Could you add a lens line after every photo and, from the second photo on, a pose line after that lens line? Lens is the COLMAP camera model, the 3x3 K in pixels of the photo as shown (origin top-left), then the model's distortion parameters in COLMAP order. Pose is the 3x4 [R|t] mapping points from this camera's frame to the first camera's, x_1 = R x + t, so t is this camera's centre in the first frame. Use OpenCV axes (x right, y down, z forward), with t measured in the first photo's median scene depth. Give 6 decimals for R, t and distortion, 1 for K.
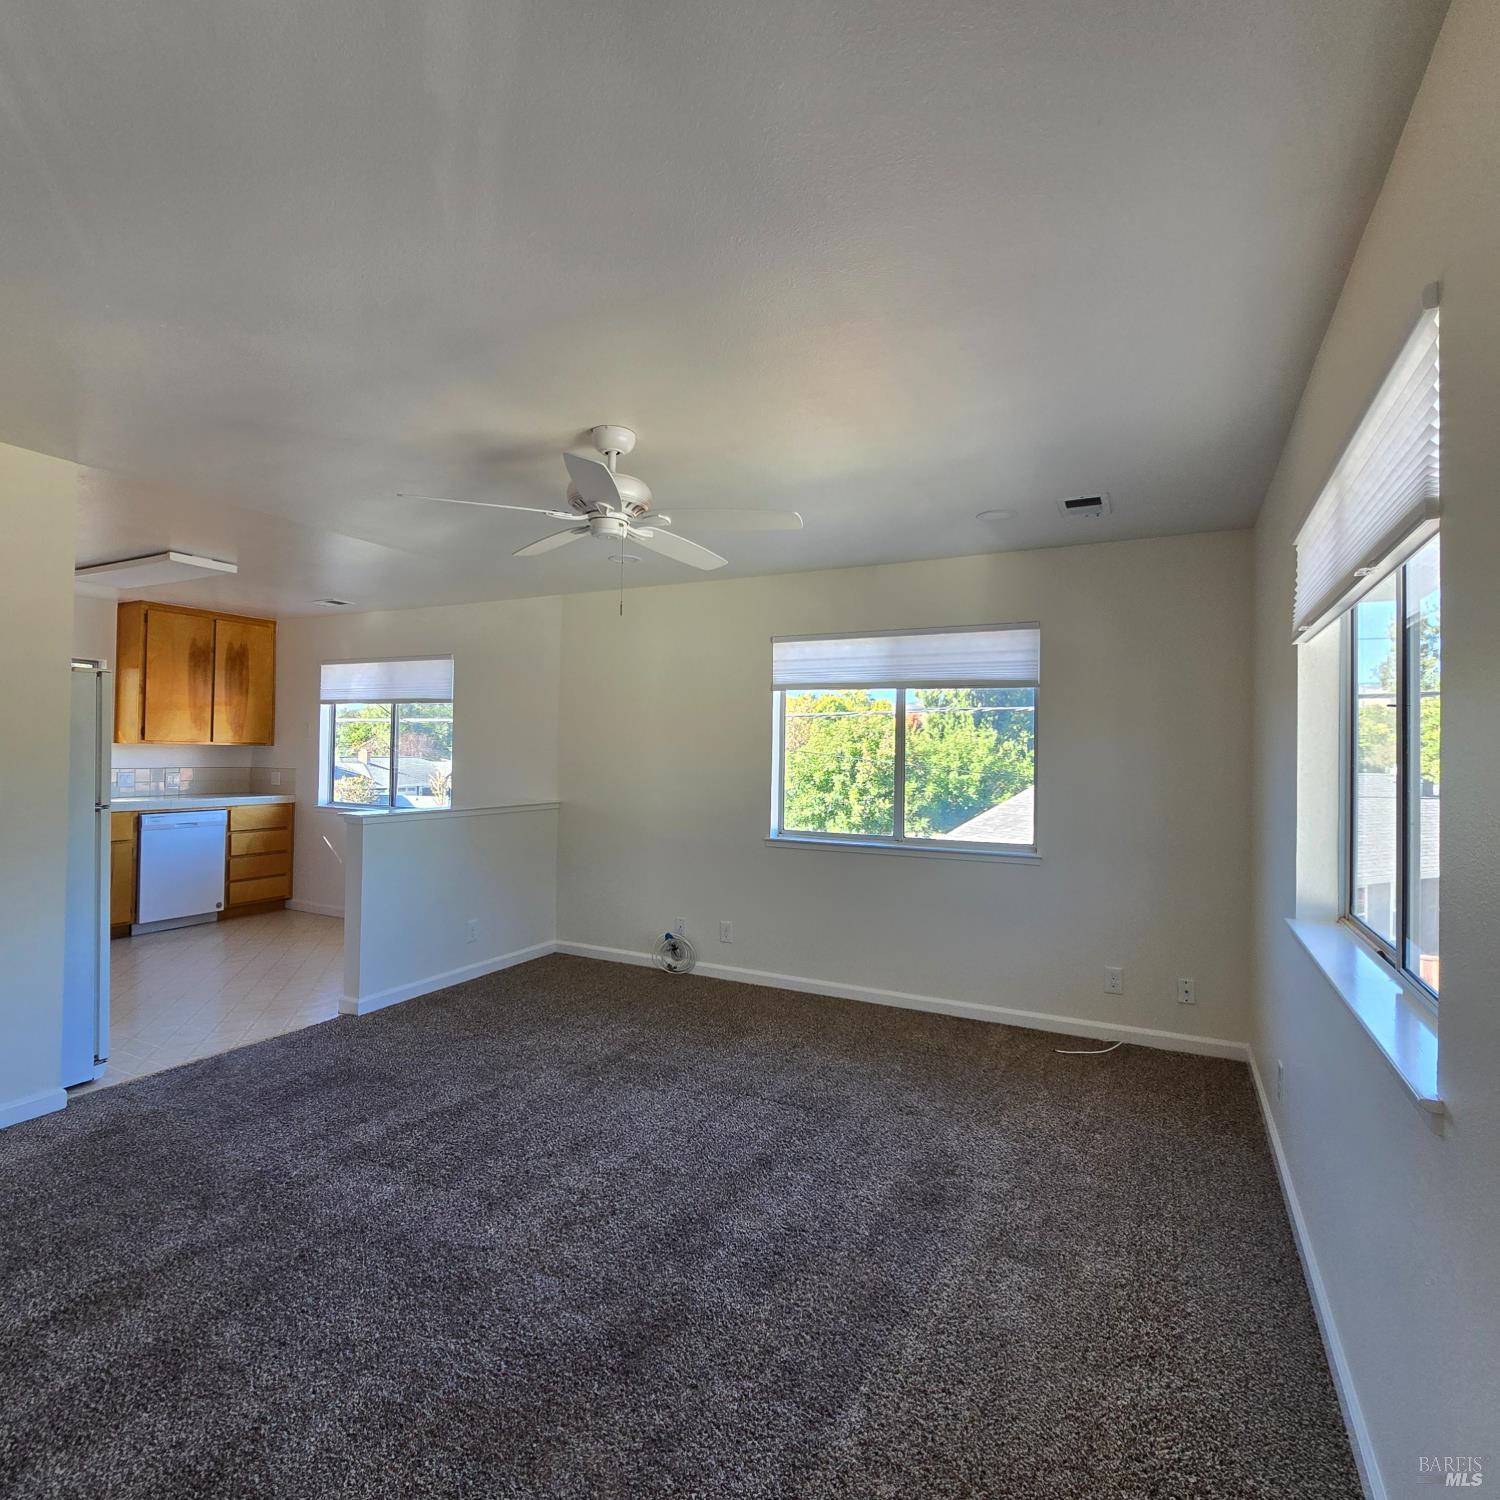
lens RADIAL K [[819.7, 0, 735.9], [0, 819.7, 746.1], [0, 0, 1]] dist [-0.001540, -0.000926]
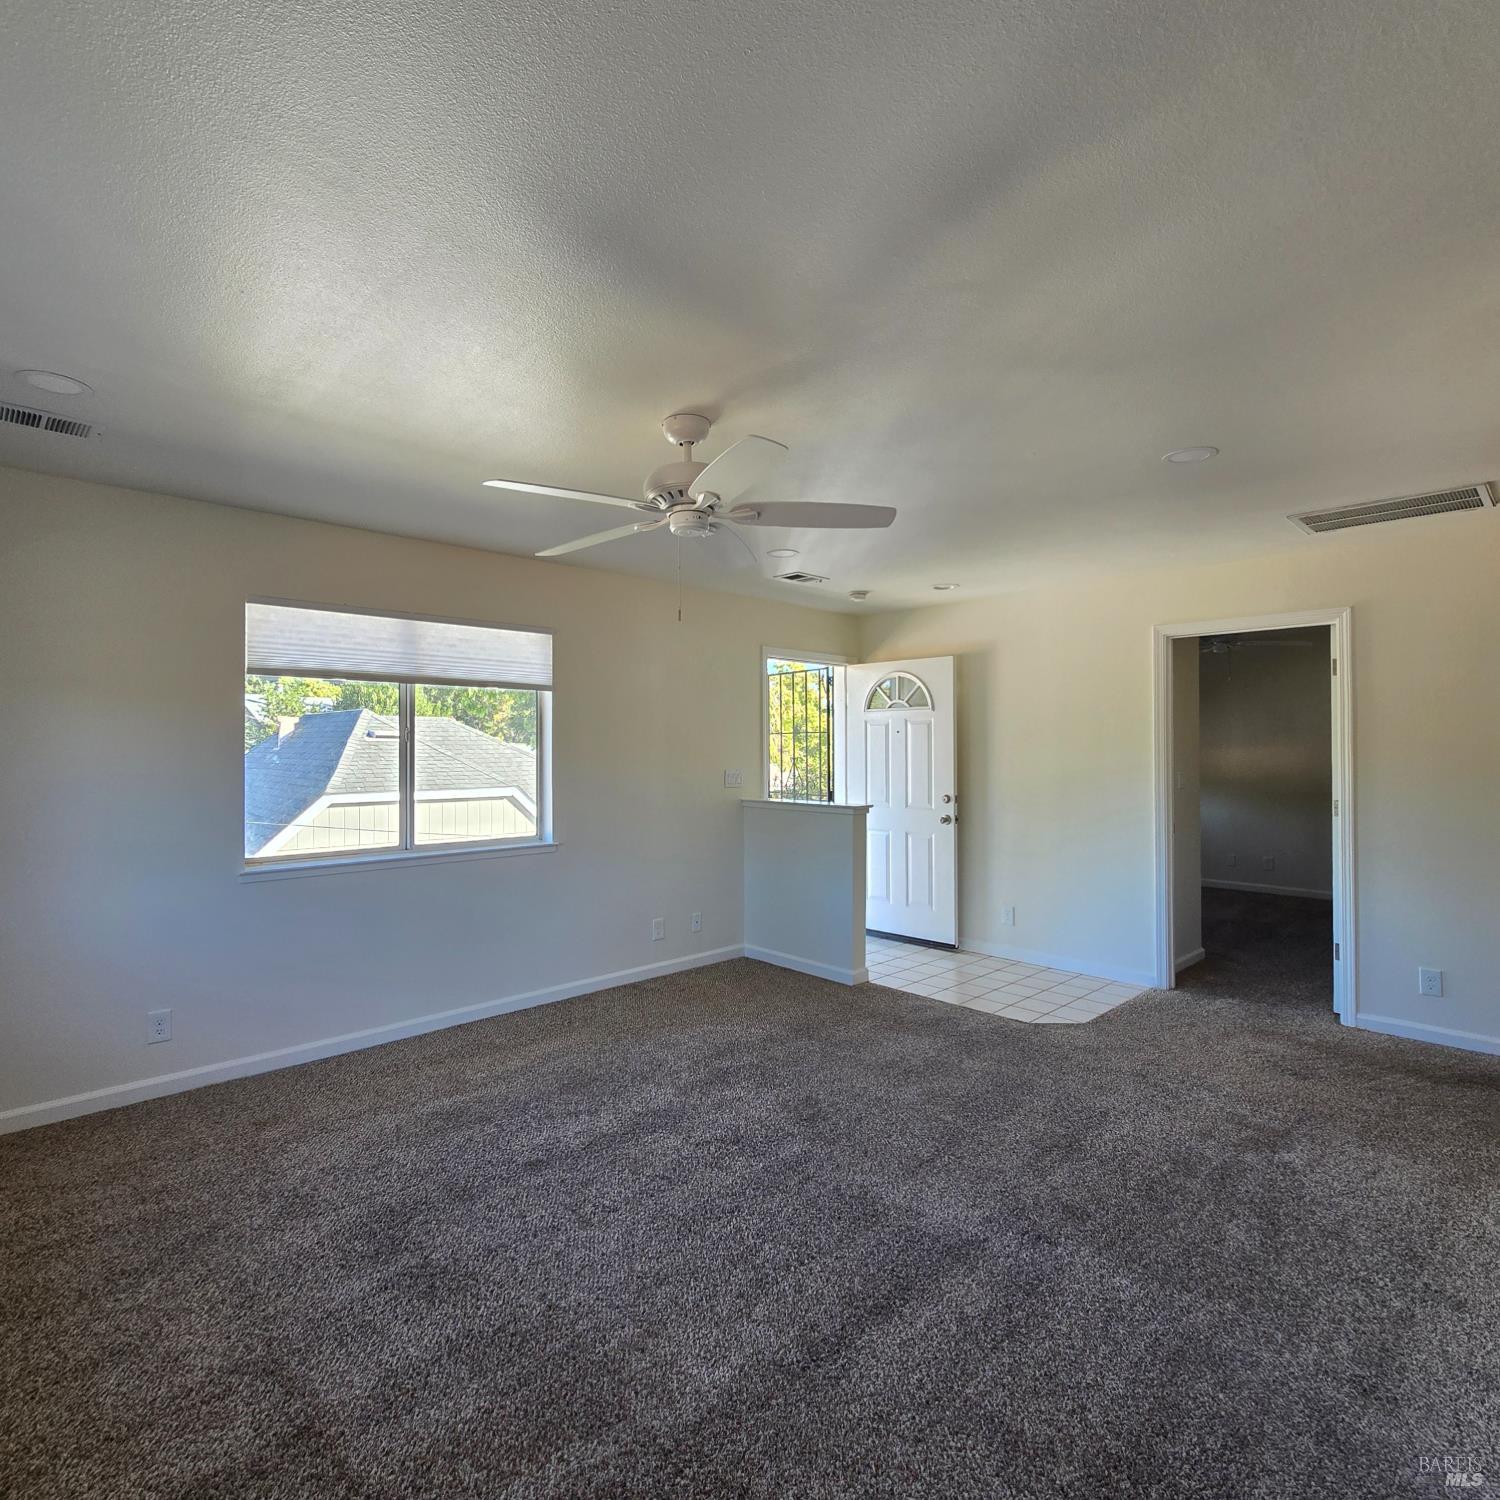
lens RADIAL K [[819.7, 0, 735.9], [0, 819.7, 746.1], [0, 0, 1]] dist [-0.001540, -0.000926]
pose [[-0.944786, -0.012966, 0.327431, -0.371160], [-0.017244, 0.999800, -0.010166, -0.000998], [-0.327234, -0.015251, -0.944820, 1.340497]]
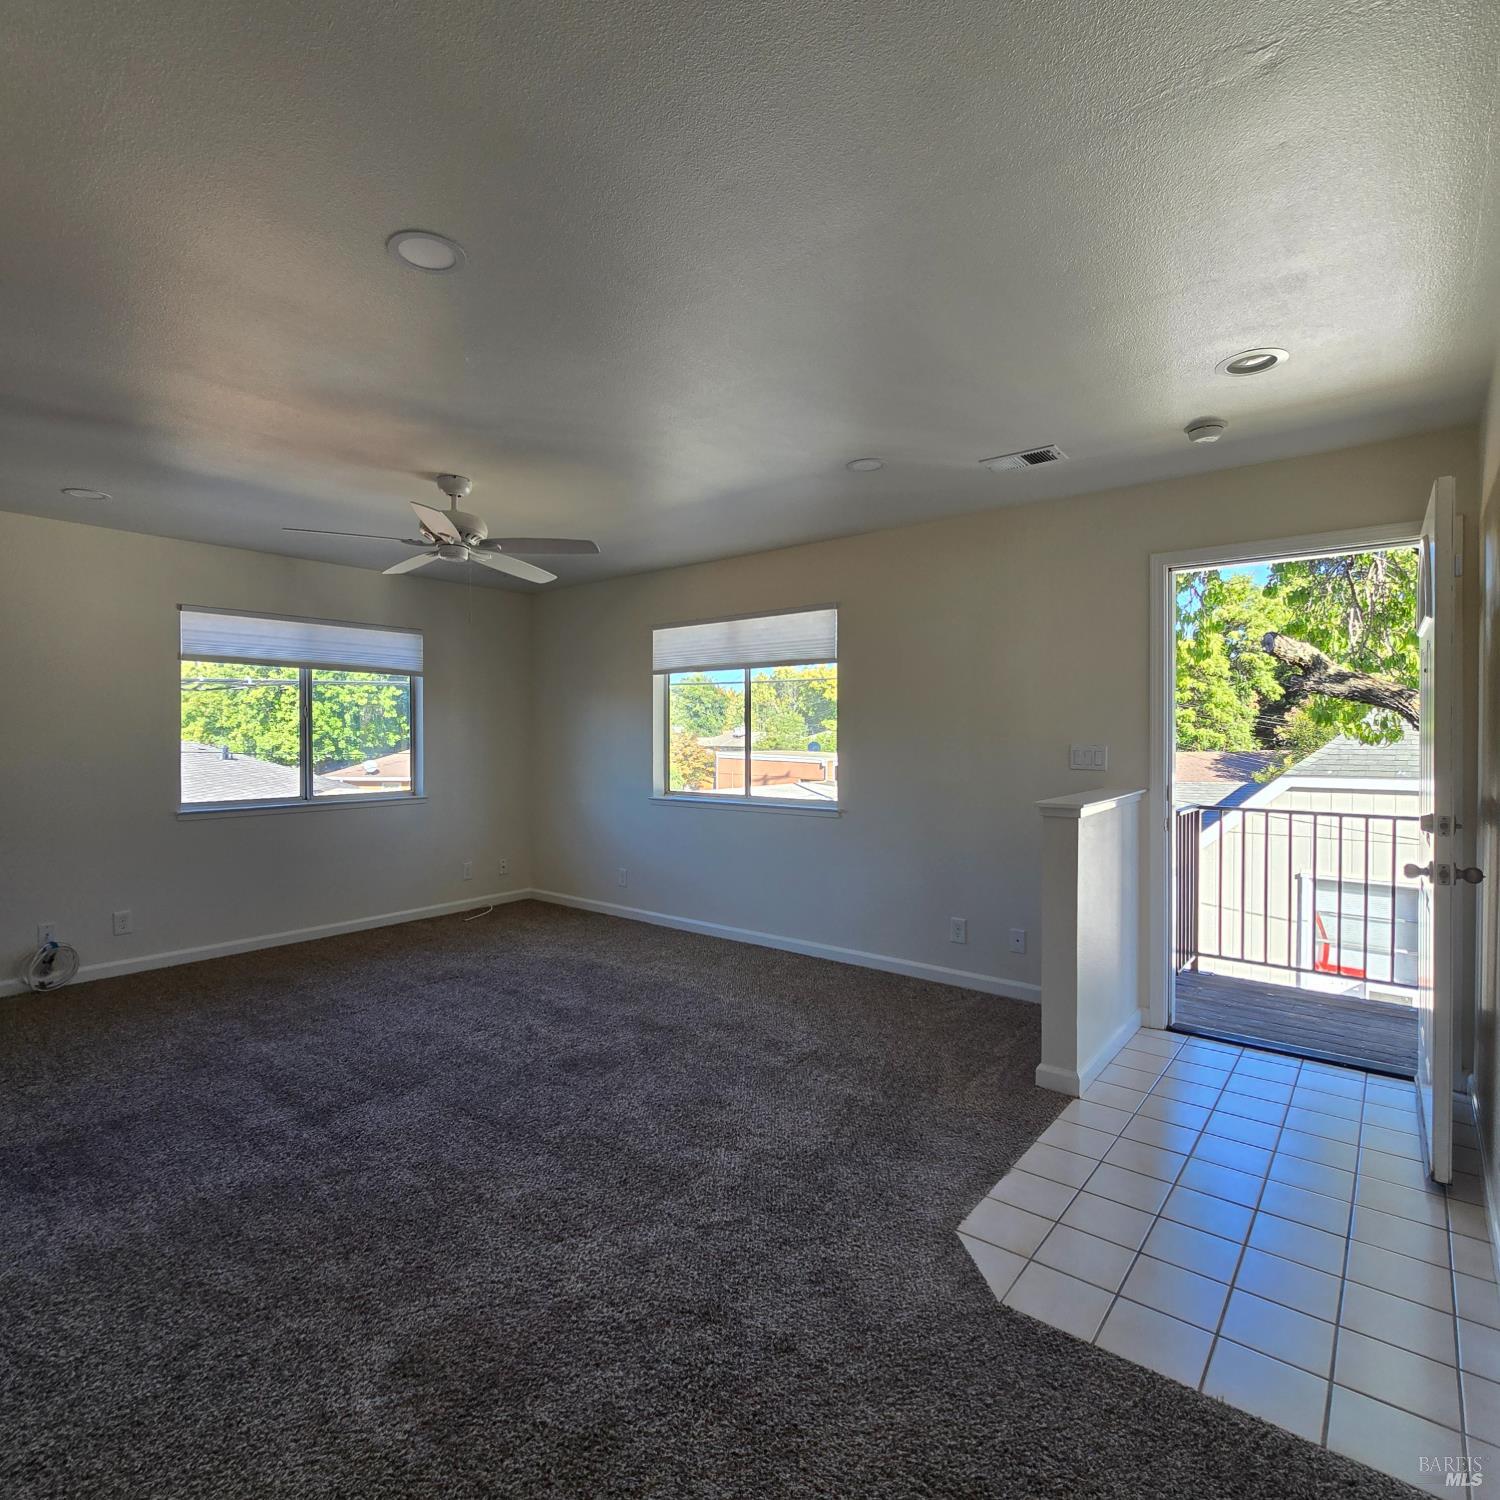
lens RADIAL K [[819.7, 0, 735.9], [0, 819.7, 746.1], [0, 0, 1]] dist [-0.001540, -0.000926]
pose [[0.206231, -0.030873, 0.978016, -0.970313], [-0.007267, 0.999426, 0.033081, -0.003535], [-0.978476, -0.013930, 0.205888, 0.201480]]
